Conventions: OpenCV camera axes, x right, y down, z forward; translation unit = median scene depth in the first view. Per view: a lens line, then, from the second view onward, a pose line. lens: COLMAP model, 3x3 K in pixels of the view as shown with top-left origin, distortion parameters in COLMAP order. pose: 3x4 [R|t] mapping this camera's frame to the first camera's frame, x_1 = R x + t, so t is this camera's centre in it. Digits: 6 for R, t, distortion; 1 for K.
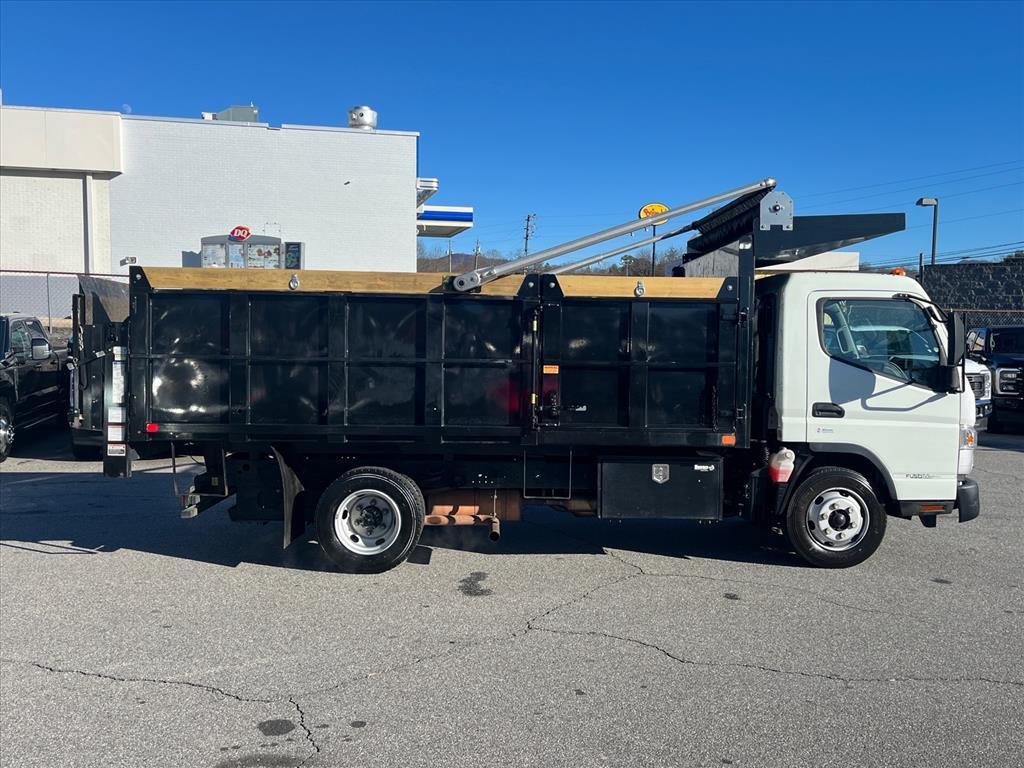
lens RADIAL K [[919.0, 0, 511.2], [0, 919.0, 383.6], [0, 0, 1]] dist [0.034757, -0.003380]
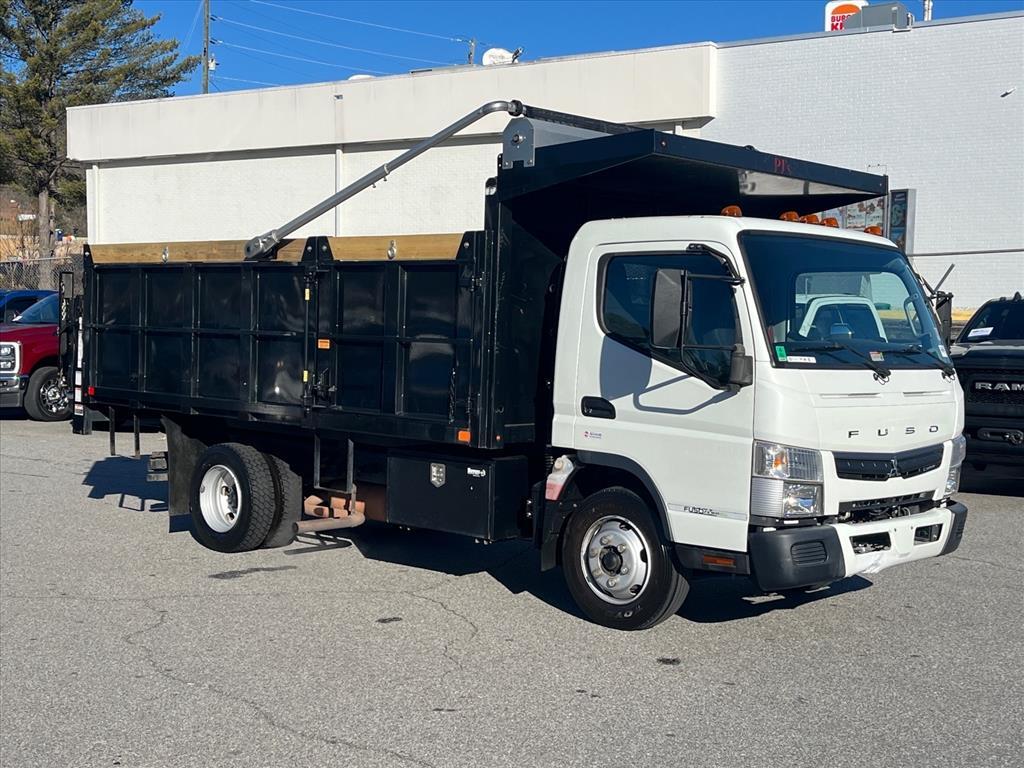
lens RADIAL K [[1365.2, 0, 512.4], [0, 1365.2, 390.2], [0, 0, 1]] dist [0.034456, 0.000000]
pose [[0.708040, 0.039362, -0.705075, 1.054111], [-0.045019, 0.998930, 0.010558, 0.006908], [0.704736, 0.024266, 0.709054, 0.186796]]
